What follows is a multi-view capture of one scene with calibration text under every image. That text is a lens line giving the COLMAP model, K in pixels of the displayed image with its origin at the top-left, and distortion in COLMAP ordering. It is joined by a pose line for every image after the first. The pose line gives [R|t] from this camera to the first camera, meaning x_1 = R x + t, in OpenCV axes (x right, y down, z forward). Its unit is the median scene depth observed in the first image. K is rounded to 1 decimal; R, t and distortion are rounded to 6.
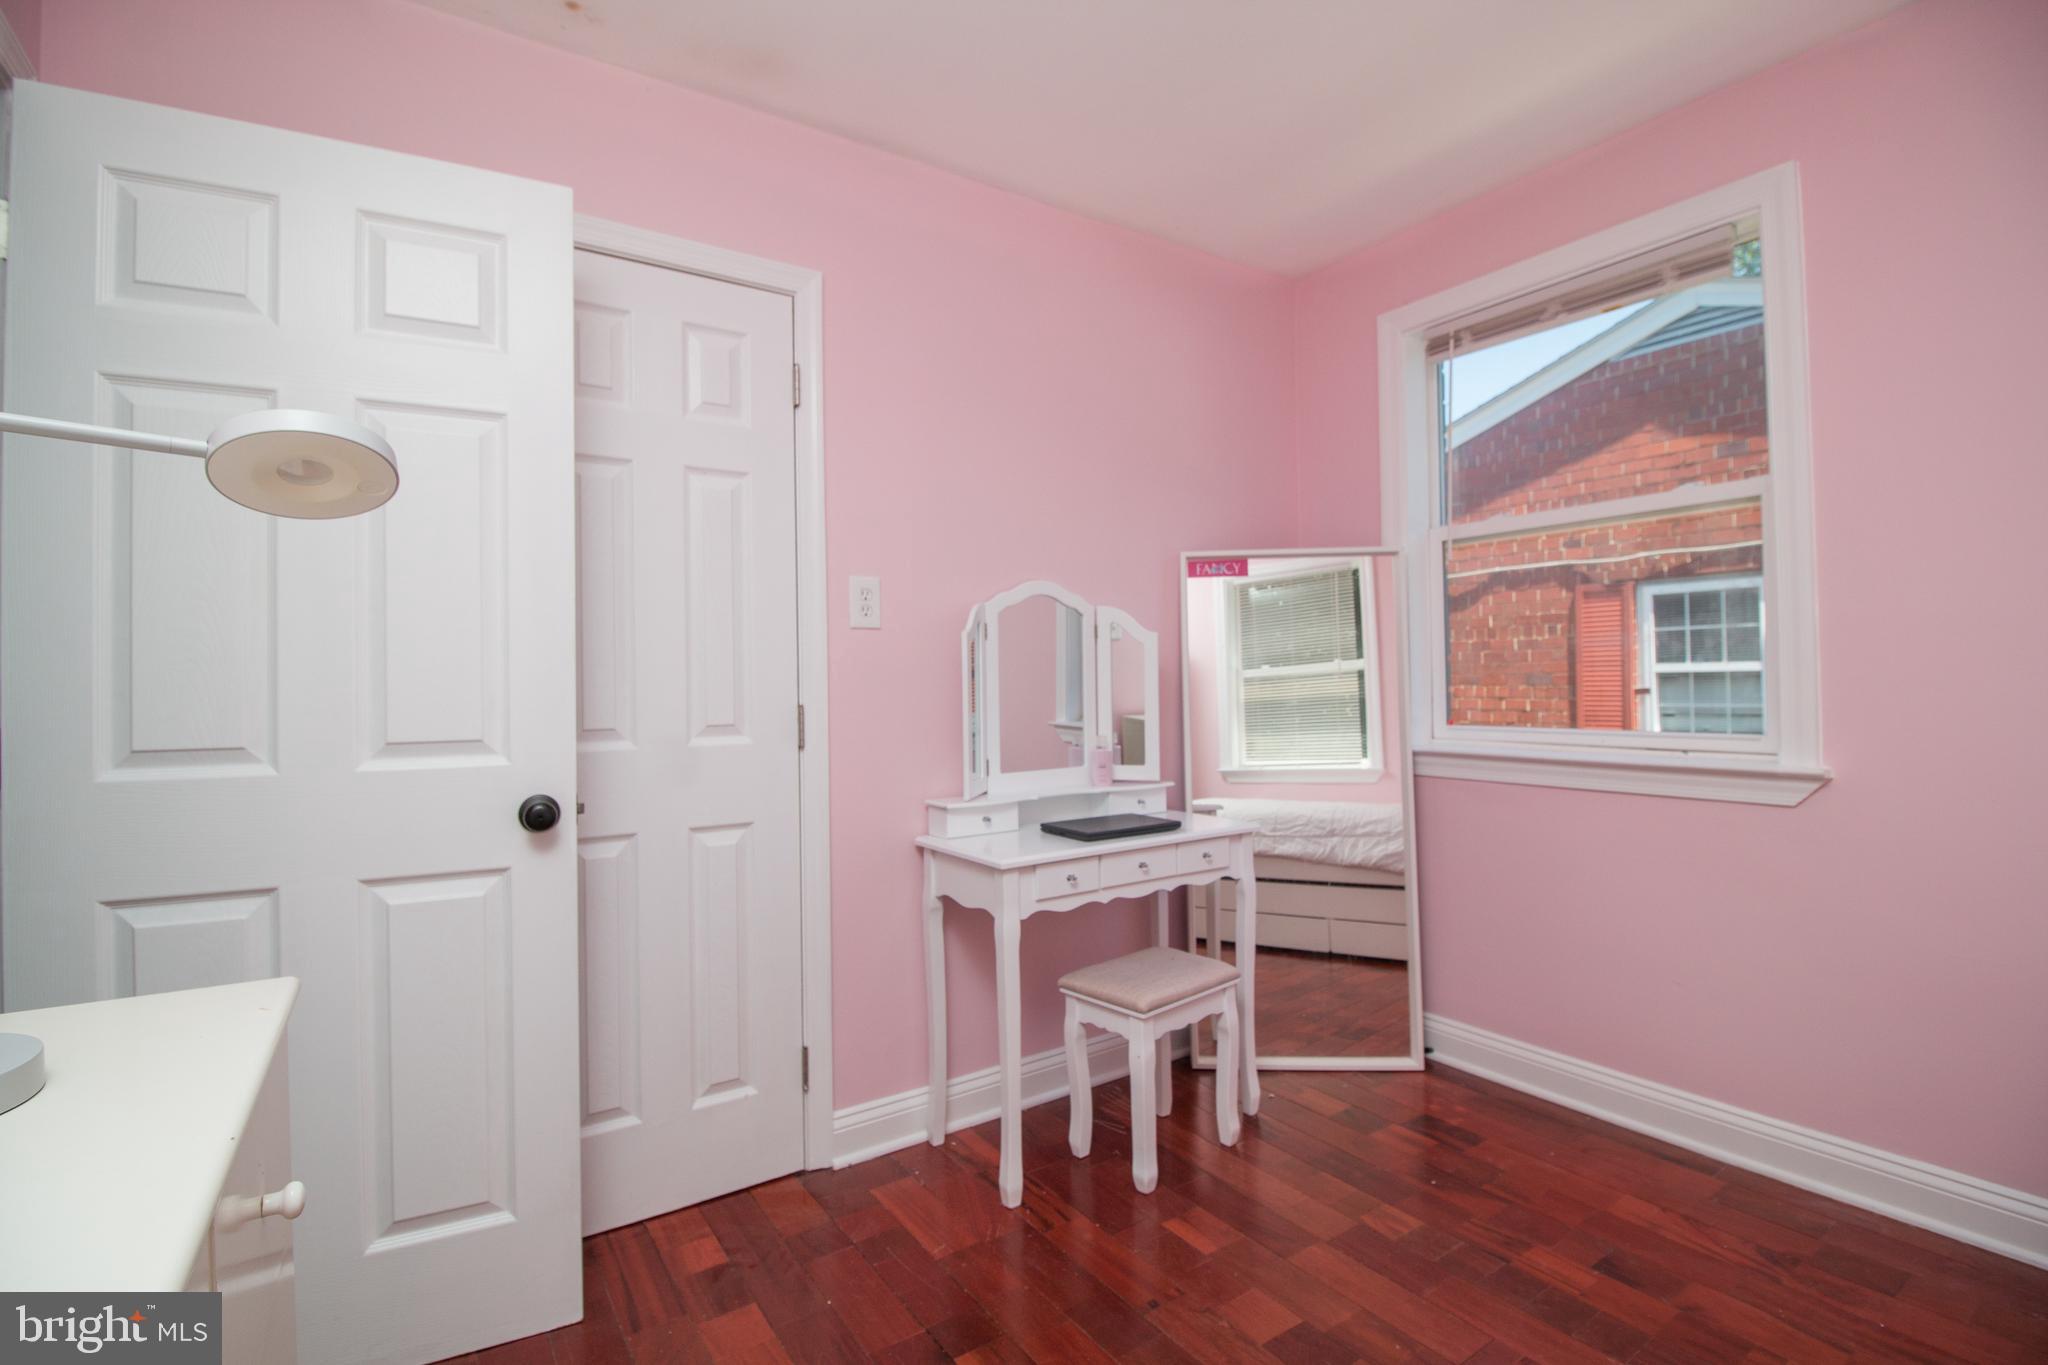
lens RADIAL K [[930.1, 0, 1024.0], [0, 930.1, 682.5], [0, 0, 1]] dist [0.001131, -0.013743]
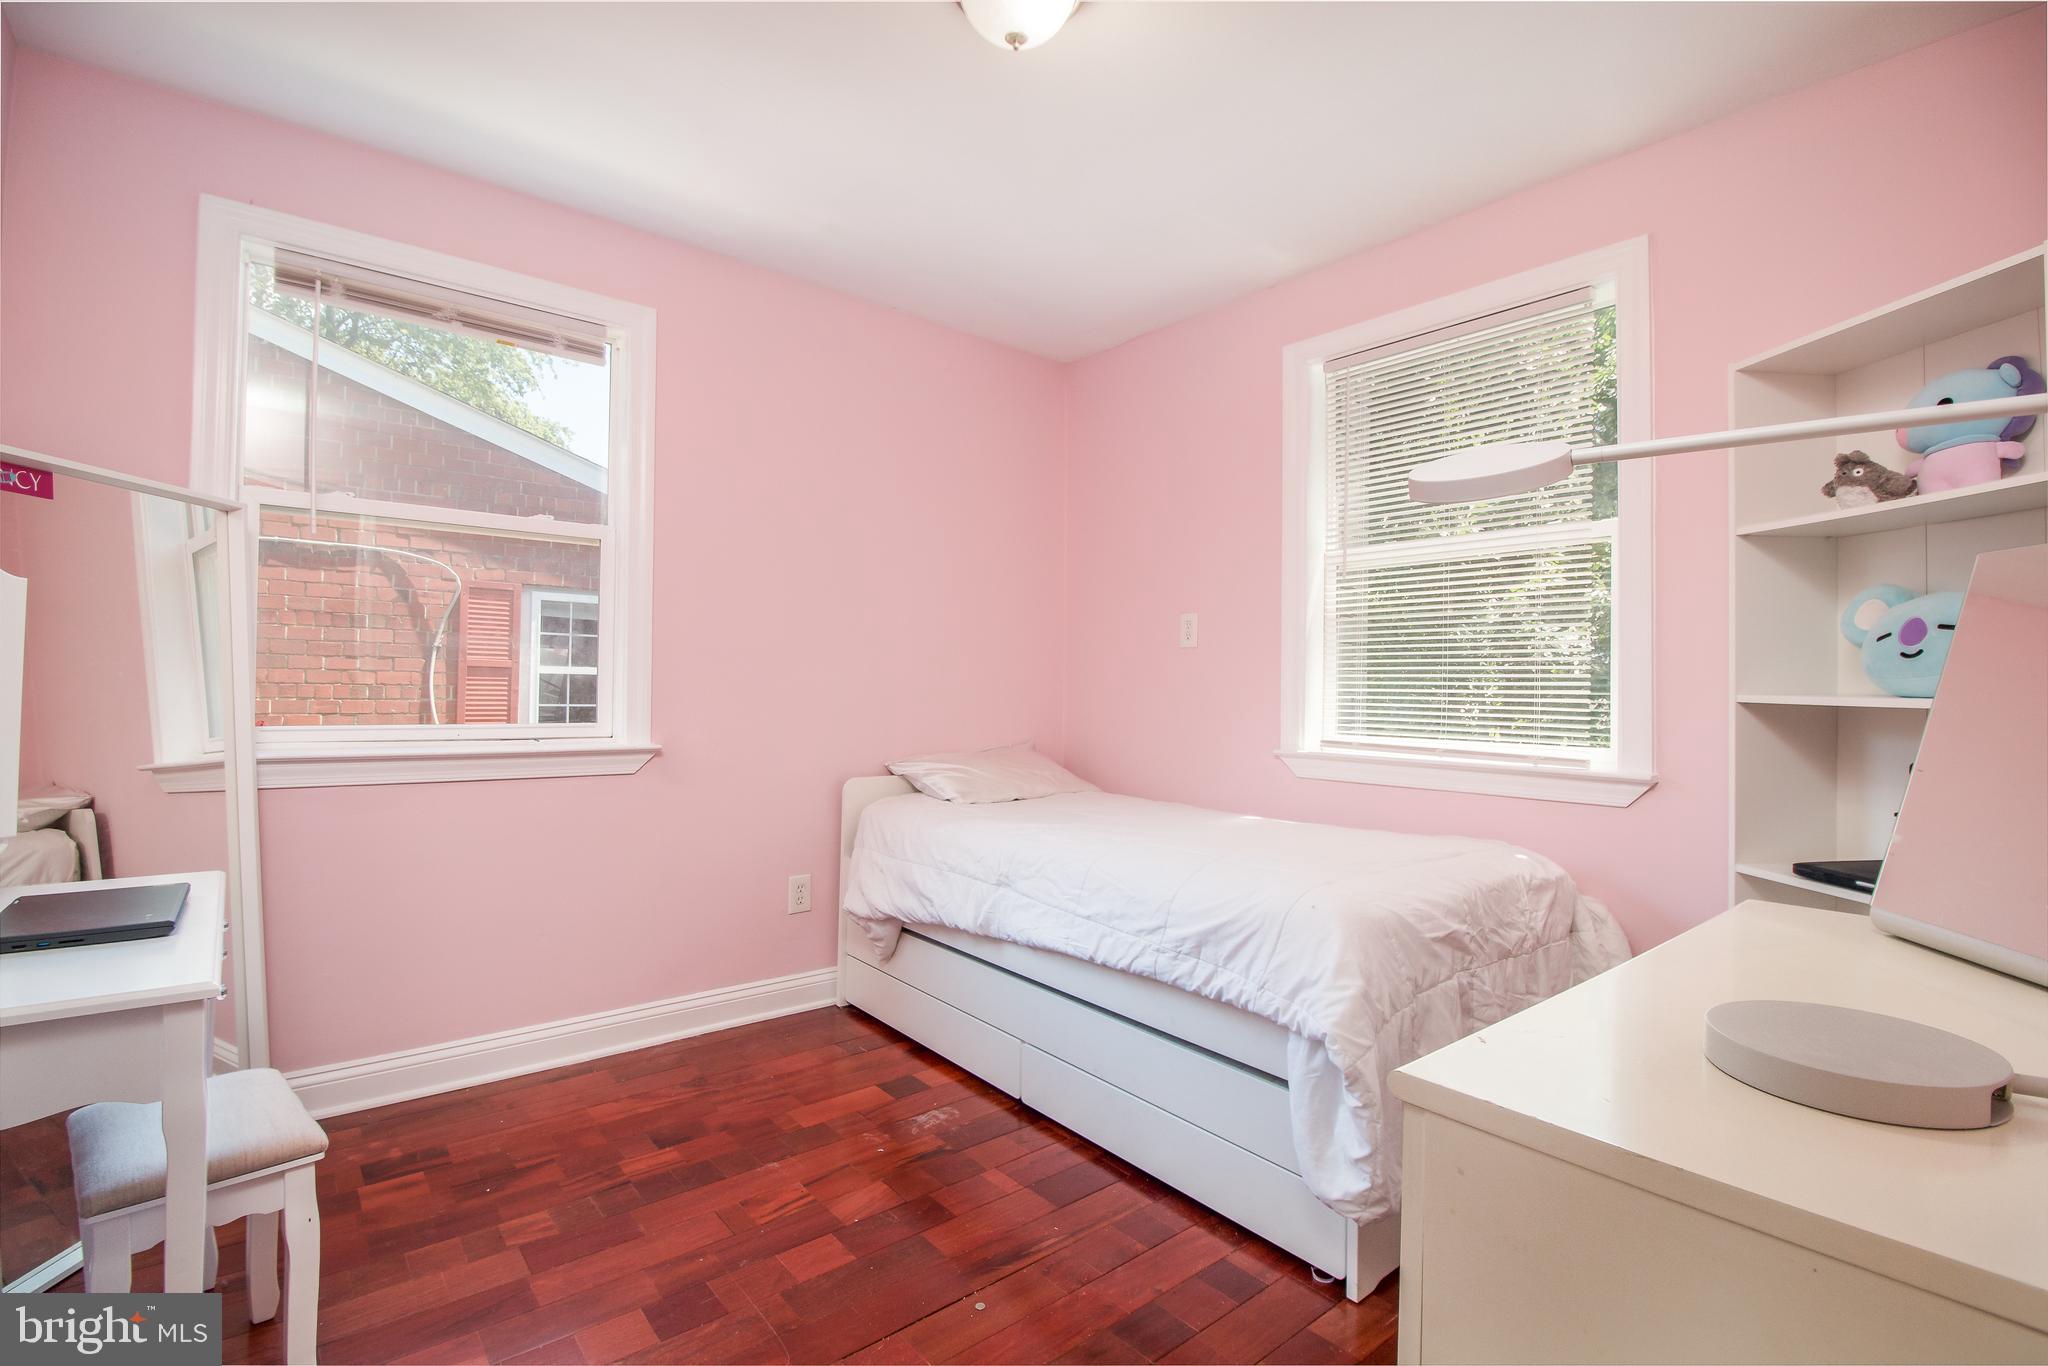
lens RADIAL K [[930.1, 0, 1024.0], [0, 930.1, 683.0], [0, 0, 1]] dist [0.001131, -0.013743]
pose [[-0.090625, 0.015568, 0.995763, -0.586252], [-0.014670, 0.999748, -0.016966, 0.014463], [-0.995777, -0.016146, -0.090374, 0.536368]]
